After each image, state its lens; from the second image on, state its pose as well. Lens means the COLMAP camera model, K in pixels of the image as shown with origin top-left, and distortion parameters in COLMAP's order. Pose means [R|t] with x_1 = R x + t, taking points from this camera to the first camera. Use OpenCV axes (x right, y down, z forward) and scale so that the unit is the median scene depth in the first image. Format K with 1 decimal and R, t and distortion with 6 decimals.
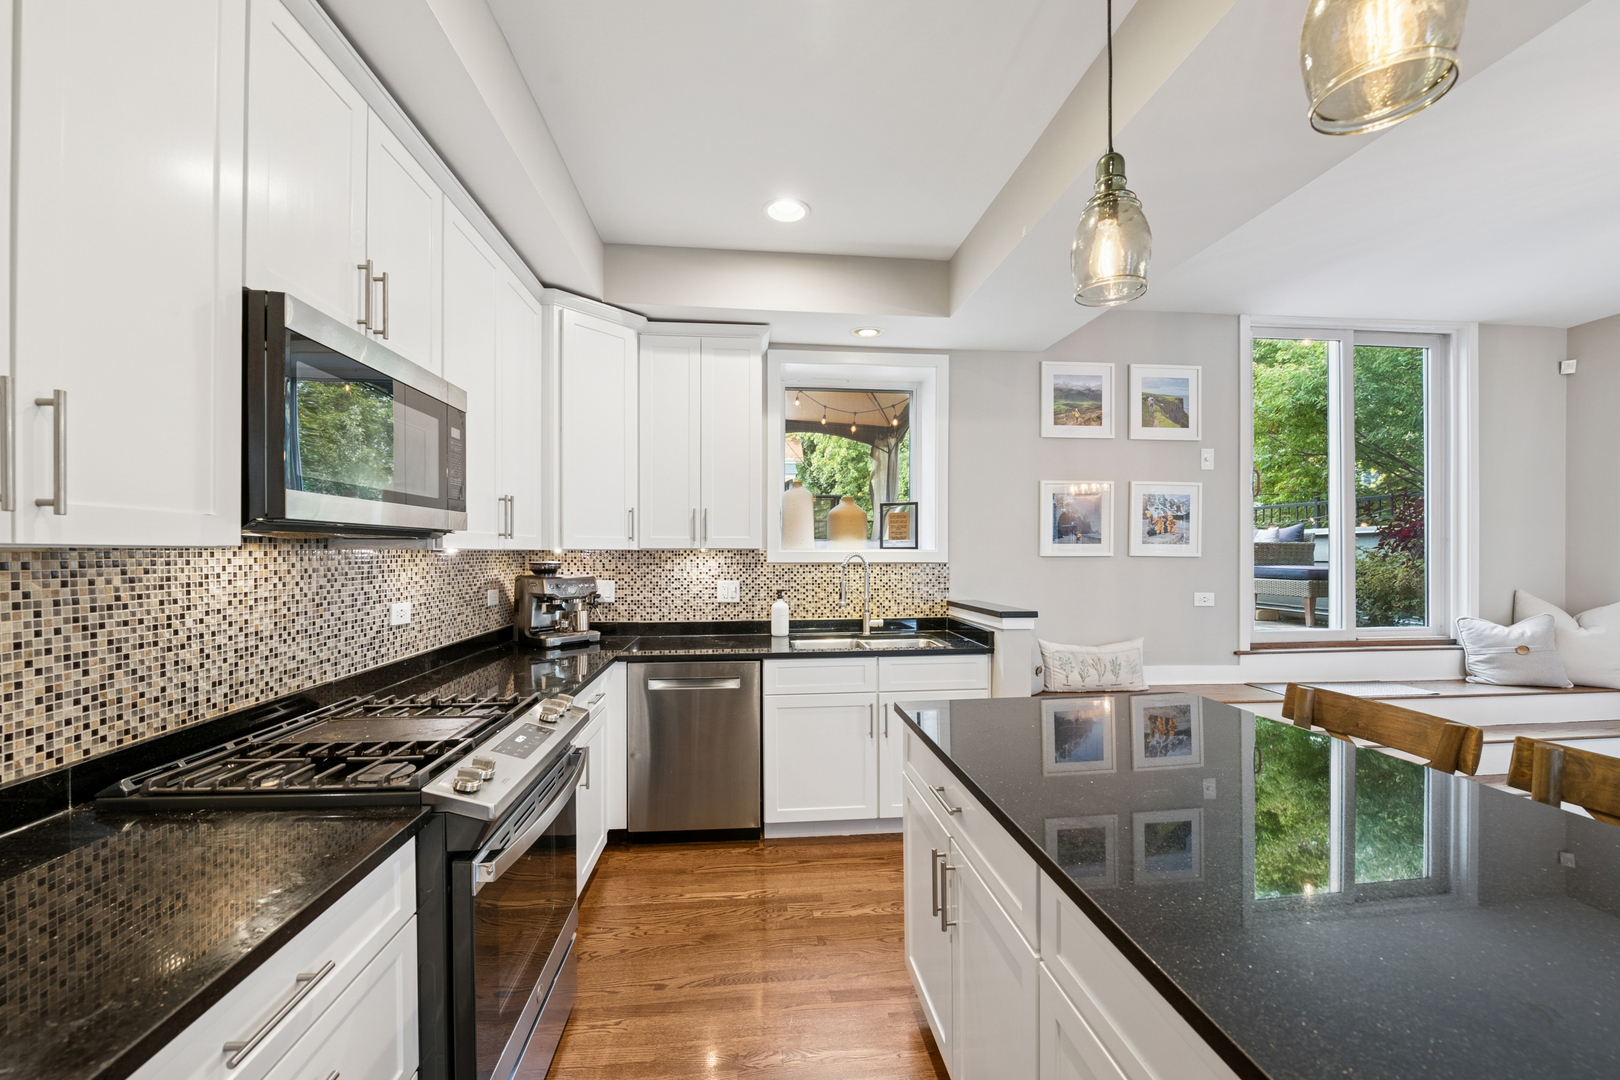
lens RADIAL K [[657.2, 0, 810.4], [0, 657.2, 559.5], [0, 0, 1]] dist [-0.018887, -0.000387]
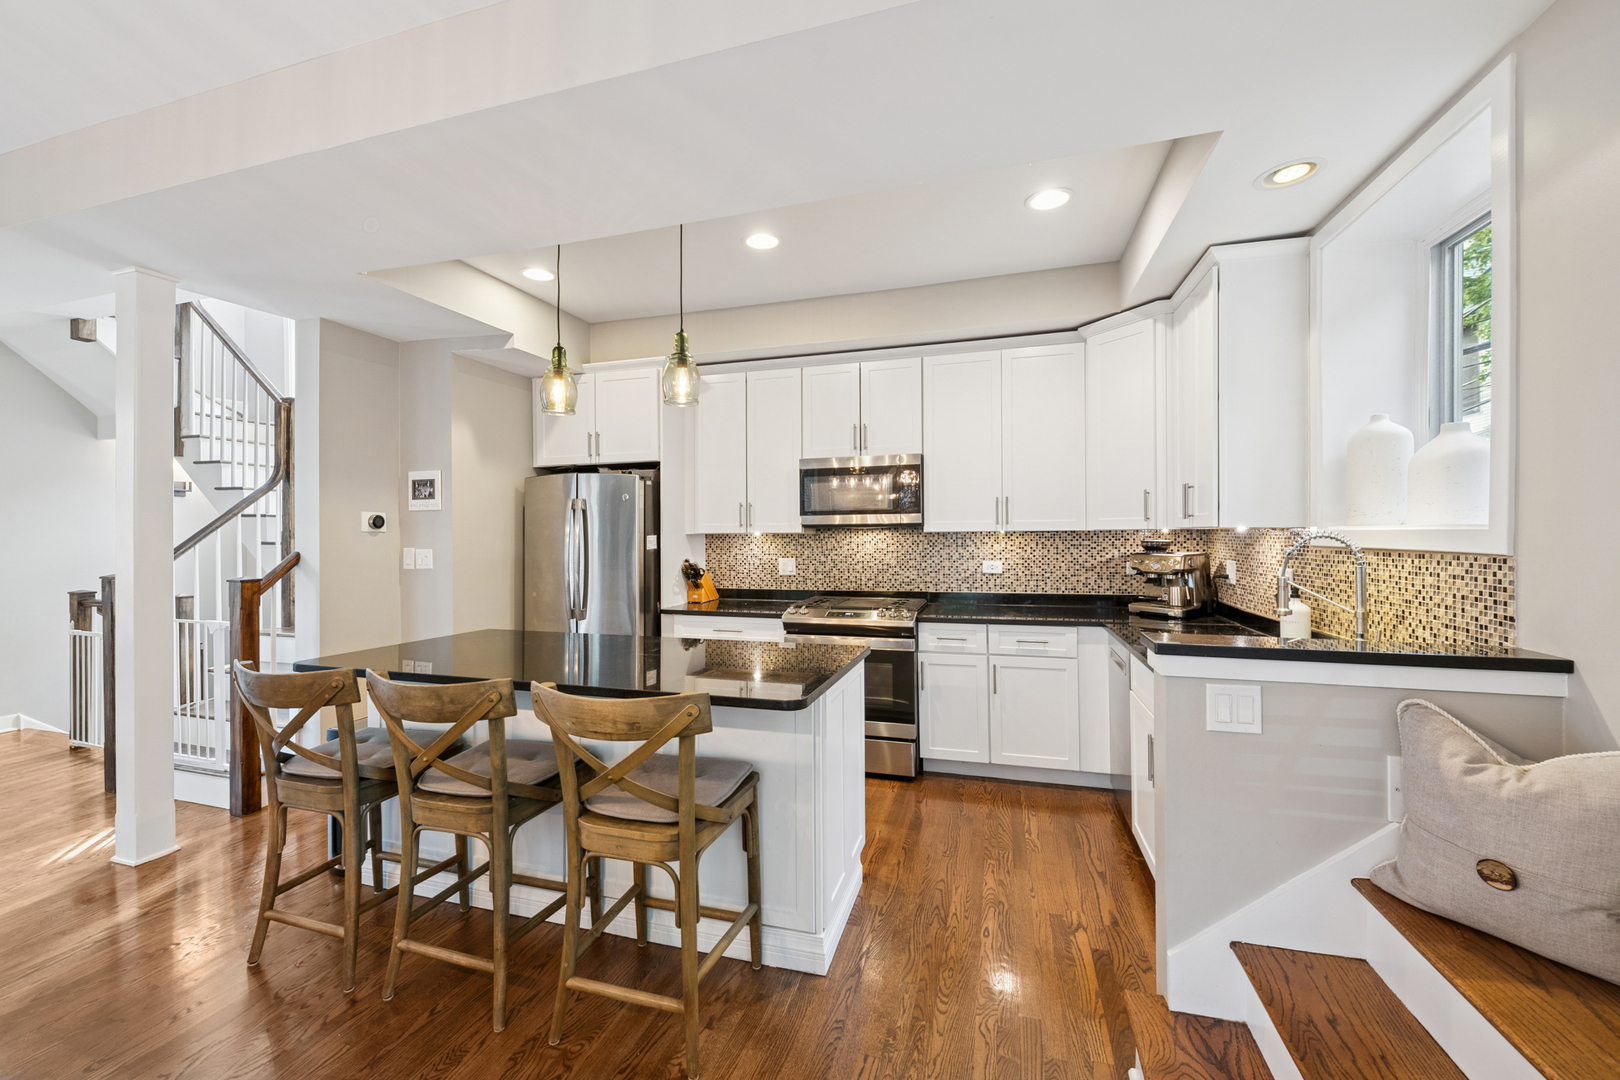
lens RADIAL K [[653.2, 0, 807.7], [0, 653.2, 535.4], [0, 0, 1]] dist [-0.007606, -0.000032]
pose [[-0.382117, 0.004559, -0.924103, 0.819293], [-0.004005, 0.999970, 0.006590, -0.009499], [0.924105, 0.006219, -0.382087, 0.812885]]
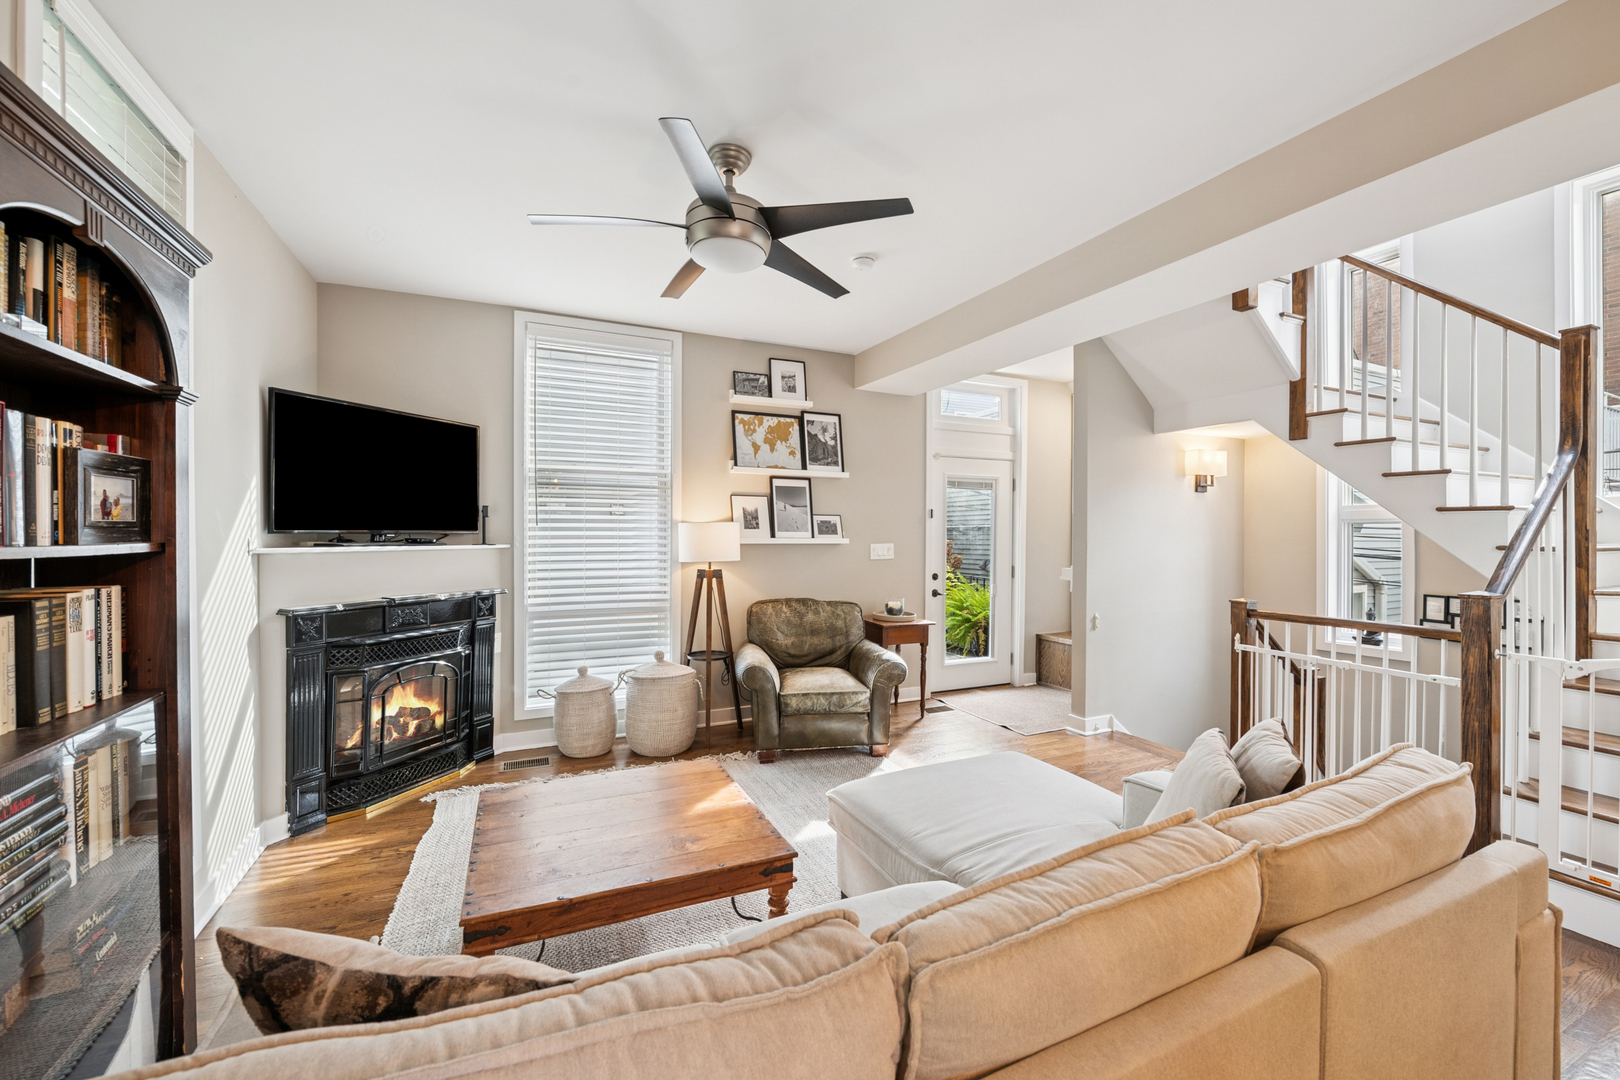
lens RADIAL K [[653.2, 0, 807.7], [0, 653.2, 535.4], [0, 0, 1]] dist [-0.007606, -0.000032]
pose [[-0.946669, -0.001601, -0.322204, 1.229778], [-0.005052, 0.999938, 0.009873, -0.002460], [0.322168, 0.010974, -0.946619, -0.145440]]
